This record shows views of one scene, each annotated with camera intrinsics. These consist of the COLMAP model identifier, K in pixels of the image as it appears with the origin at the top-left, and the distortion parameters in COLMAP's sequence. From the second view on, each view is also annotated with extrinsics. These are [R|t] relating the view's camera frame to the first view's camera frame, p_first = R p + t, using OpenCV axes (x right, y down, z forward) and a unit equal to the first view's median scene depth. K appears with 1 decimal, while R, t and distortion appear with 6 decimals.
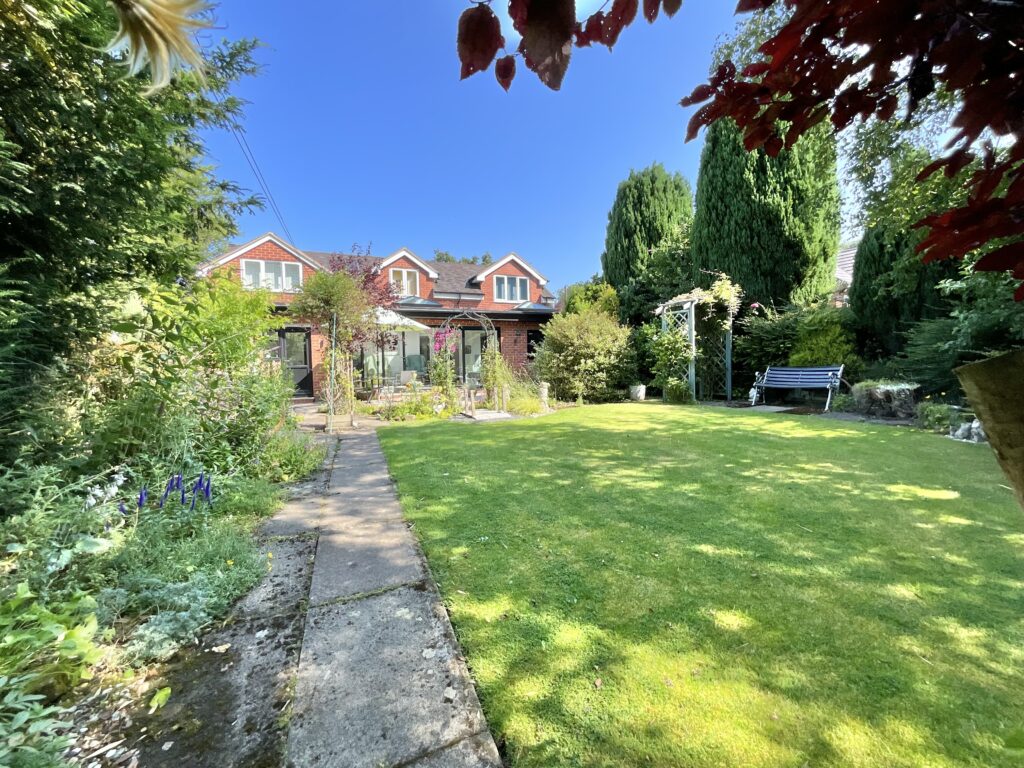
lens RADIAL K [[416.8, 0, 511.5], [0, 416.8, 386.5], [0, 0, 1]] dist [-0.000022, -0.000430]
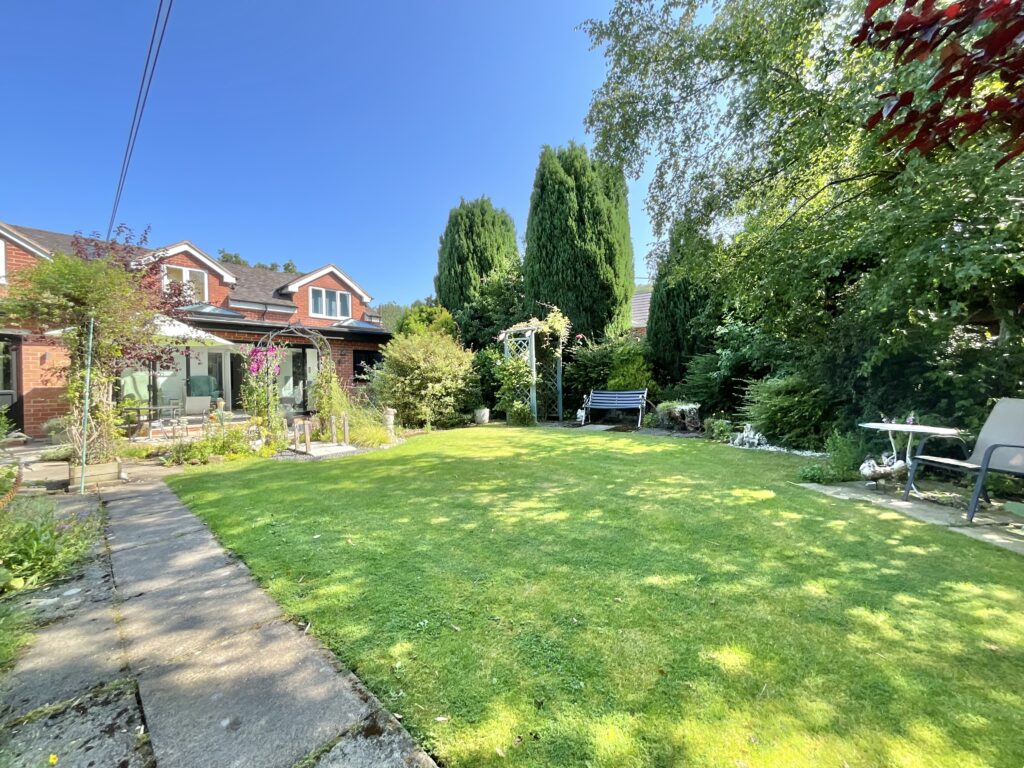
lens RADIAL K [[416.8, 0, 512.6], [0, 416.8, 387.2], [0, 0, 1]] dist [-0.000022, -0.000430]
pose [[0.901858, -0.001381, 0.432030, -0.152533], [0.023262, 0.998700, -0.045367, -0.019366], [-0.431405, 0.050964, 0.900718, 0.131560]]
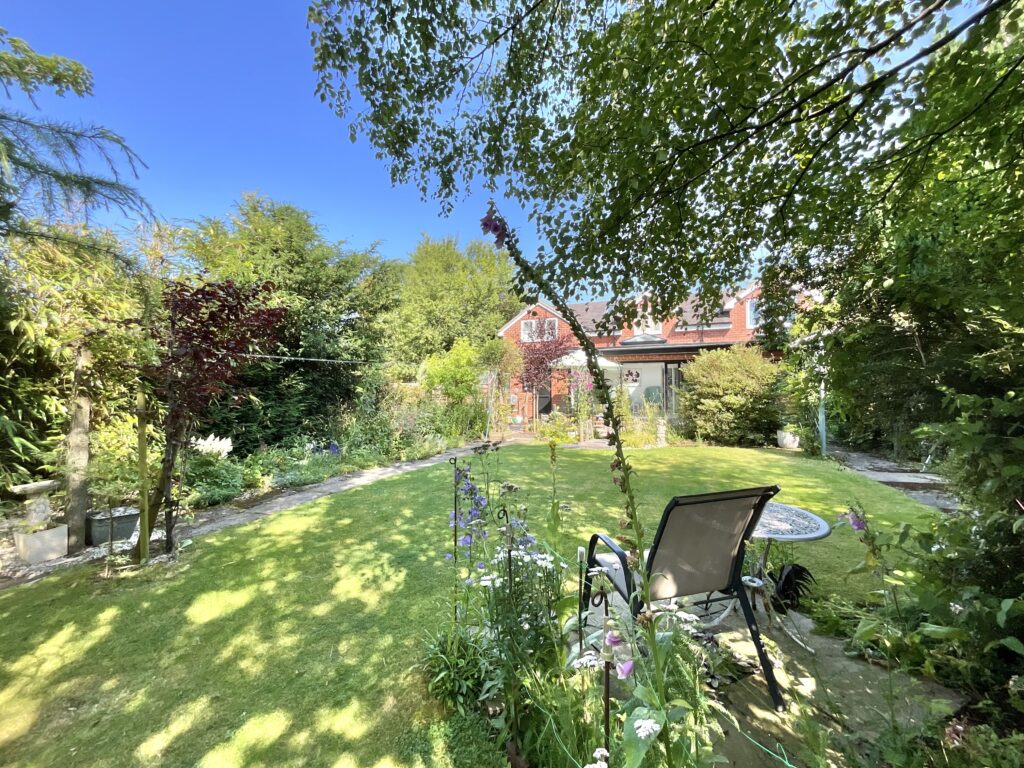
lens RADIAL K [[416.8, 0, 512.6], [0, 416.8, 391.6], [0, 0, 1]] dist [-0.000022, -0.000430]
pose [[0.673329, 0.017419, -0.739137, 1.273861], [-0.048810, 0.998589, -0.020931, -0.085194], [0.737730, 0.050171, 0.673229, 0.016933]]
